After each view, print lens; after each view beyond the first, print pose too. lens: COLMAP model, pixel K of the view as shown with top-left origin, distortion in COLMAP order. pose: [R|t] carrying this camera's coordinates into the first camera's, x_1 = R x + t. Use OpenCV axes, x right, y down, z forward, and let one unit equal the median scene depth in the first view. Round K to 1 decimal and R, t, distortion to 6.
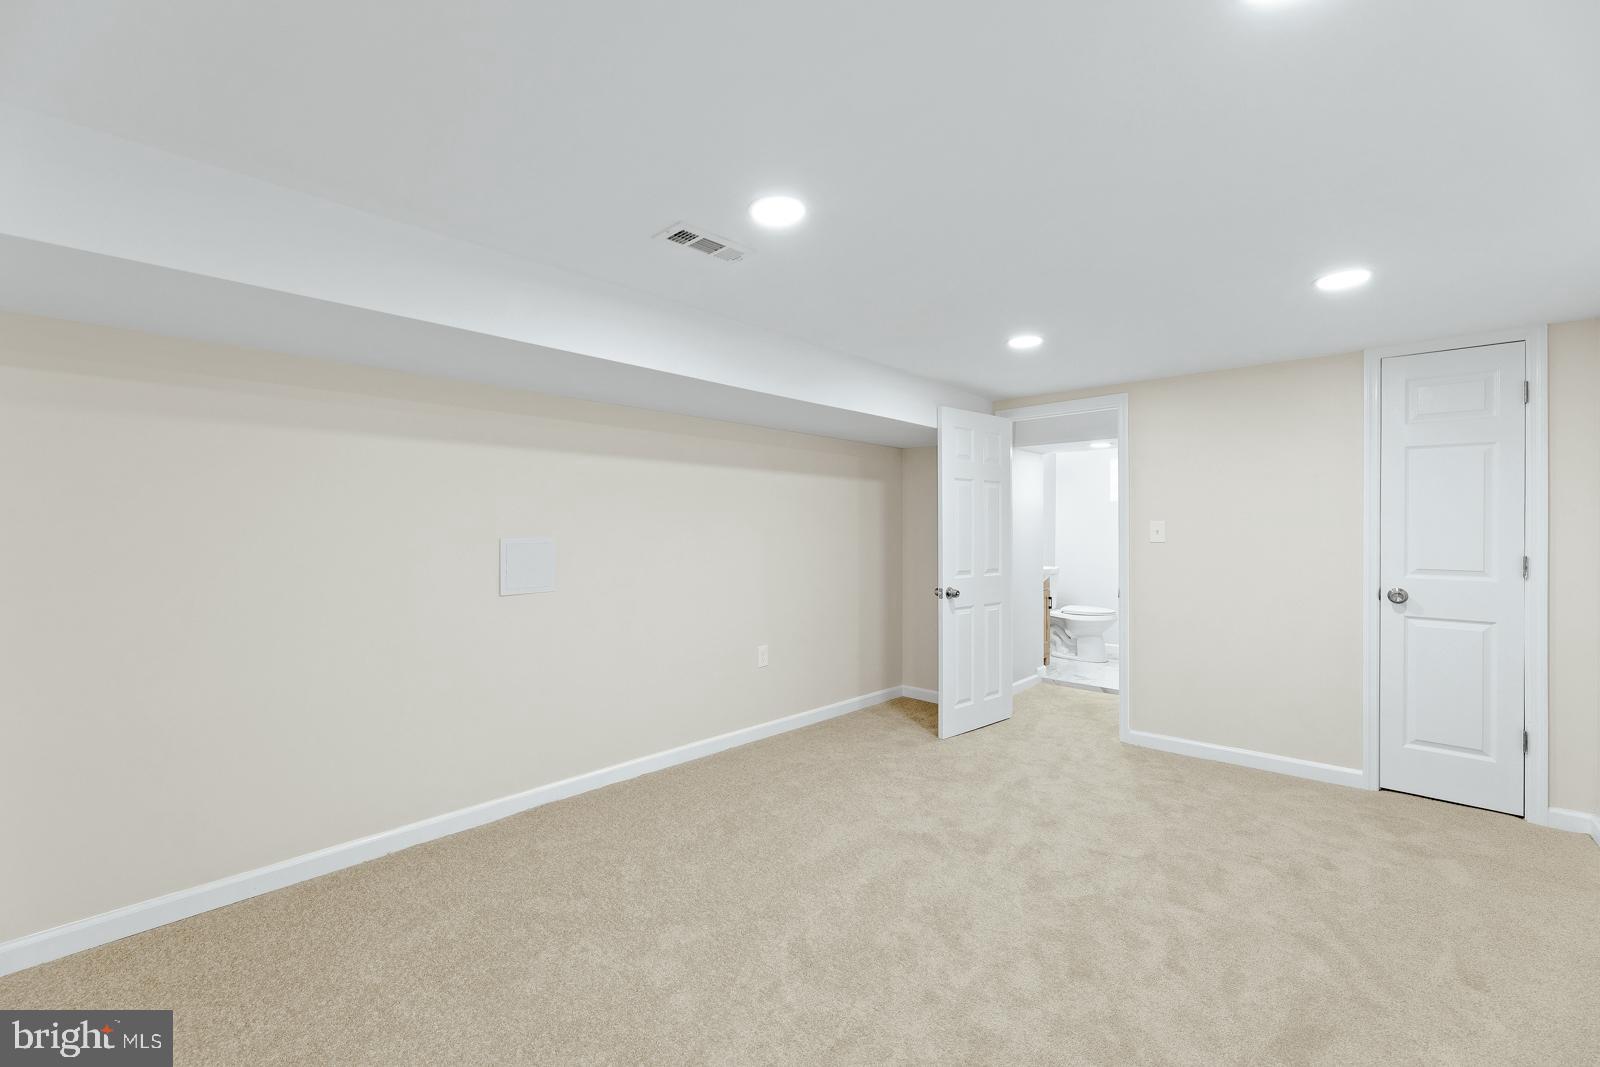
lens RADIAL K [[650.5, 0, 806.2], [0, 650.5, 522.7], [0, 0, 1]] dist [-0.000548, -0.000068]
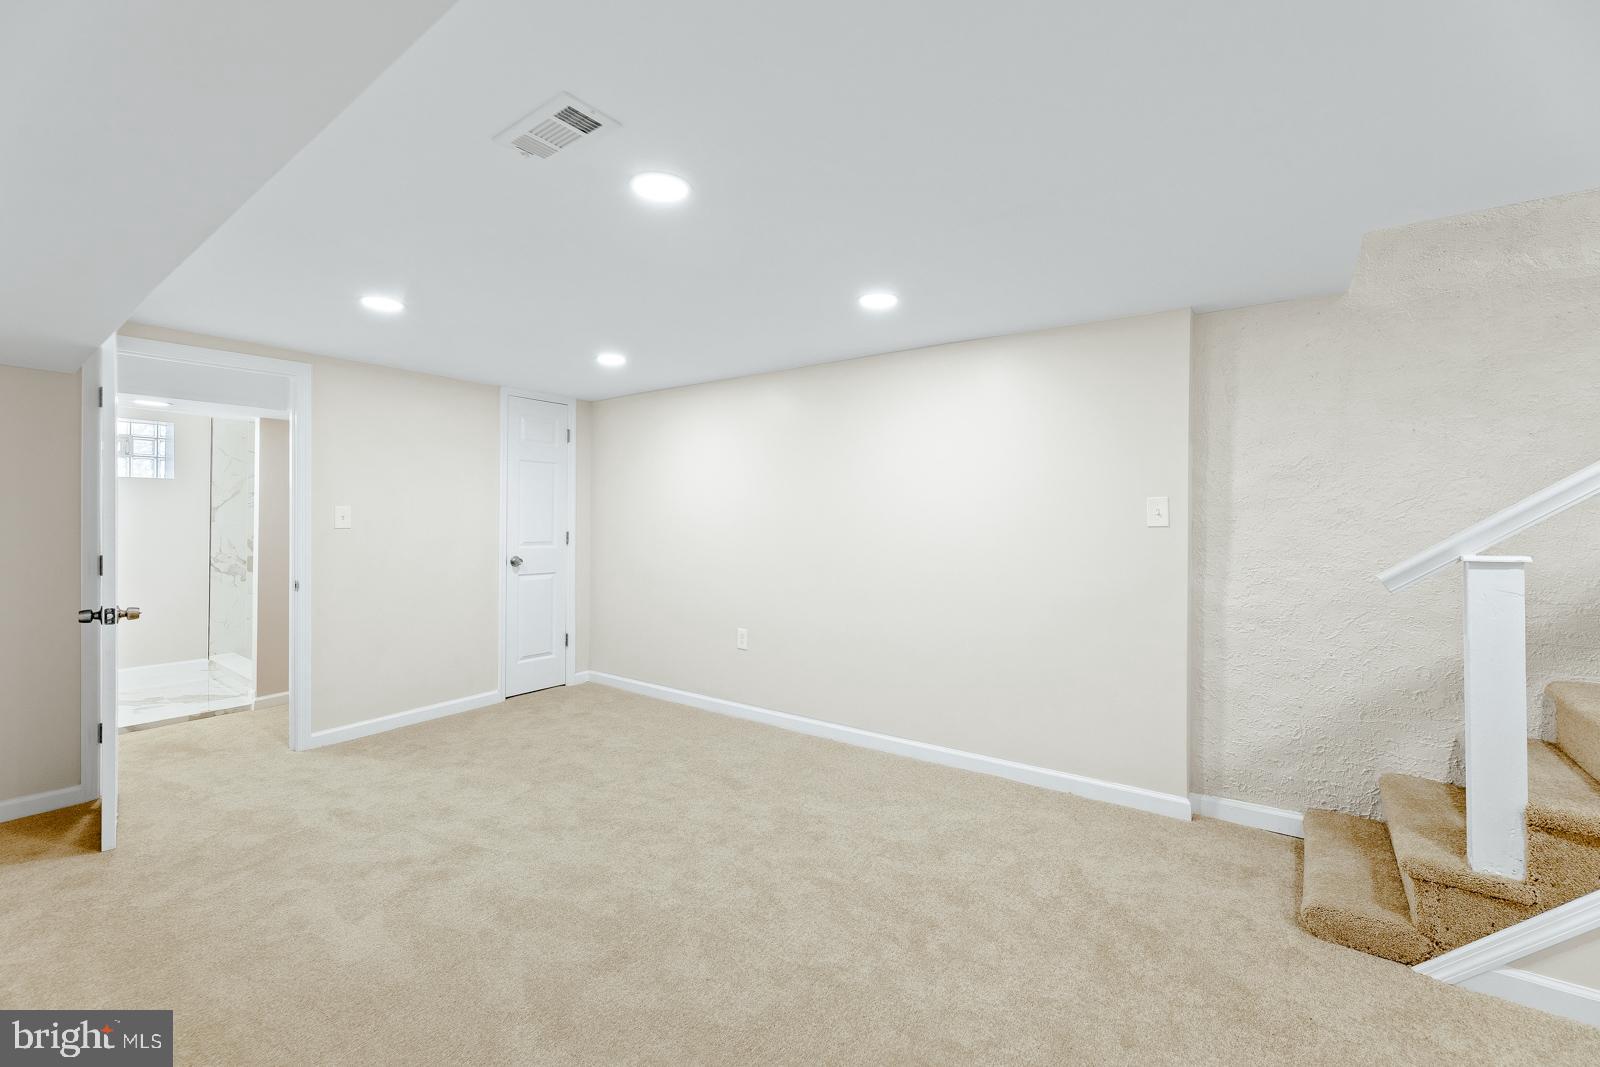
lens RADIAL K [[650.5, 0, 806.2], [0, 650.5, 522.7], [0, 0, 1]] dist [-0.000548, -0.000068]
pose [[-0.109552, -0.007743, 0.993951, -0.609343], [-0.014568, 0.999875, 0.006183, 0.008013], [-0.993874, -0.013803, -0.109651, 0.521394]]
